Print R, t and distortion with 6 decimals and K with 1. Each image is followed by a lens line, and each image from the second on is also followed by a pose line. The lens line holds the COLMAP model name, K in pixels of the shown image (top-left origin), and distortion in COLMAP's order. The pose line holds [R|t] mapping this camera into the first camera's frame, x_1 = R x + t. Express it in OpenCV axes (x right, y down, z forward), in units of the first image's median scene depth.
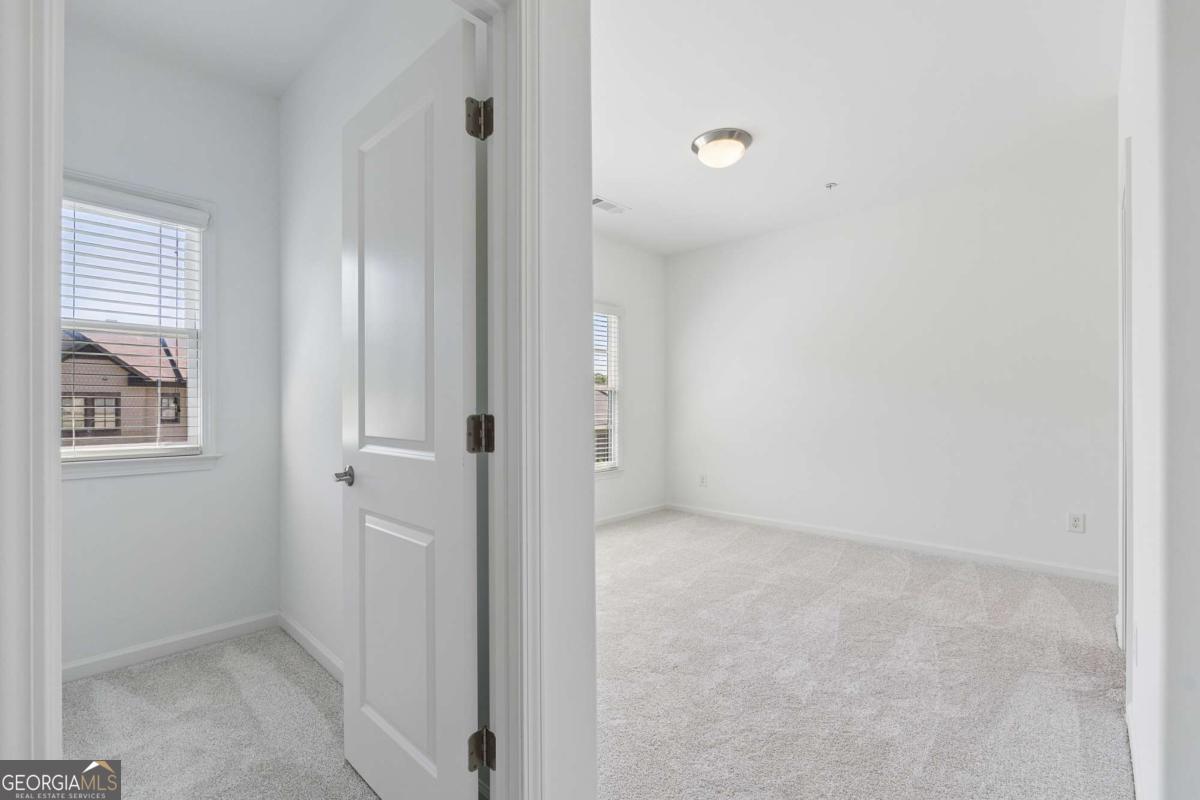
lens RADIAL K [[525.3, 0, 600.5], [0, 525.3, 404.5], [0, 0, 1]] dist [-0.007878, 0.000956]
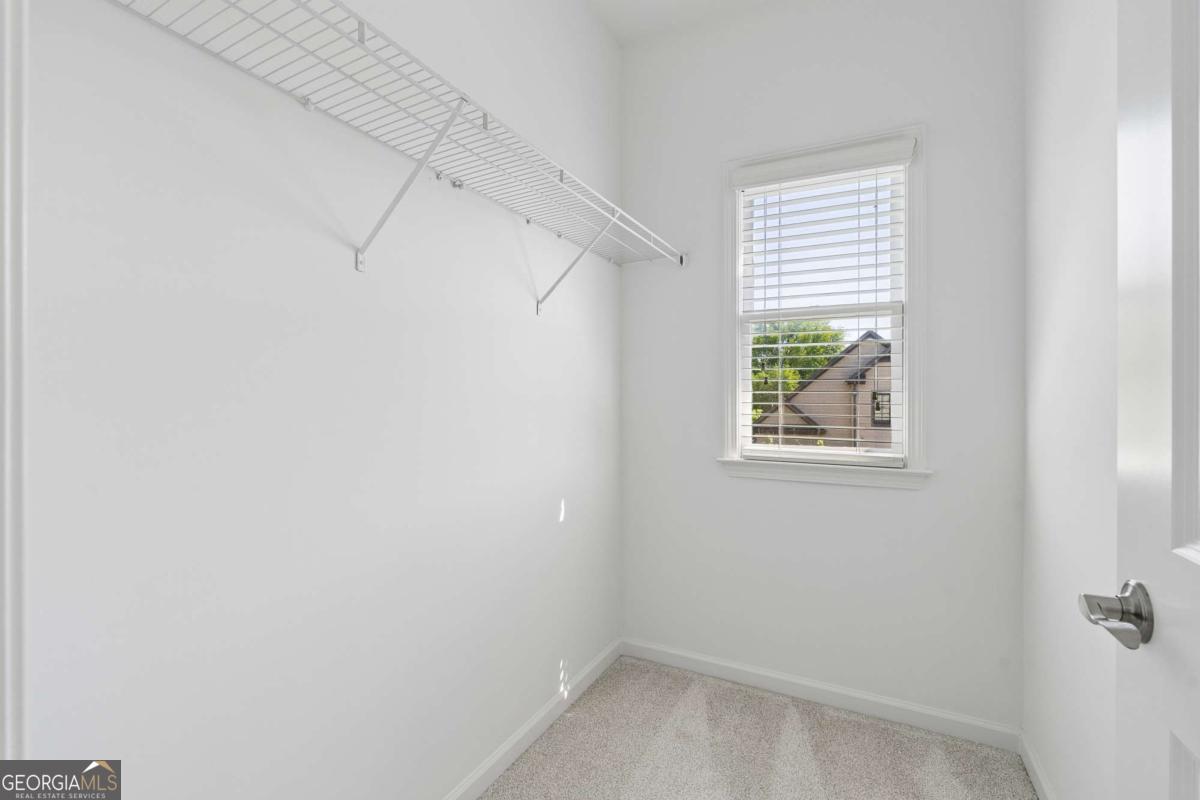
lens RADIAL K [[525.3, 0, 597.6], [0, 525.3, 397.3], [0, 0, 1]] dist [-0.007878, 0.000956]
pose [[0.260586, 0.008022, -0.965417, -0.162681], [0.004469, 0.999945, 0.009515, -0.014707], [0.965440, -0.006794, 0.260536, 0.390902]]
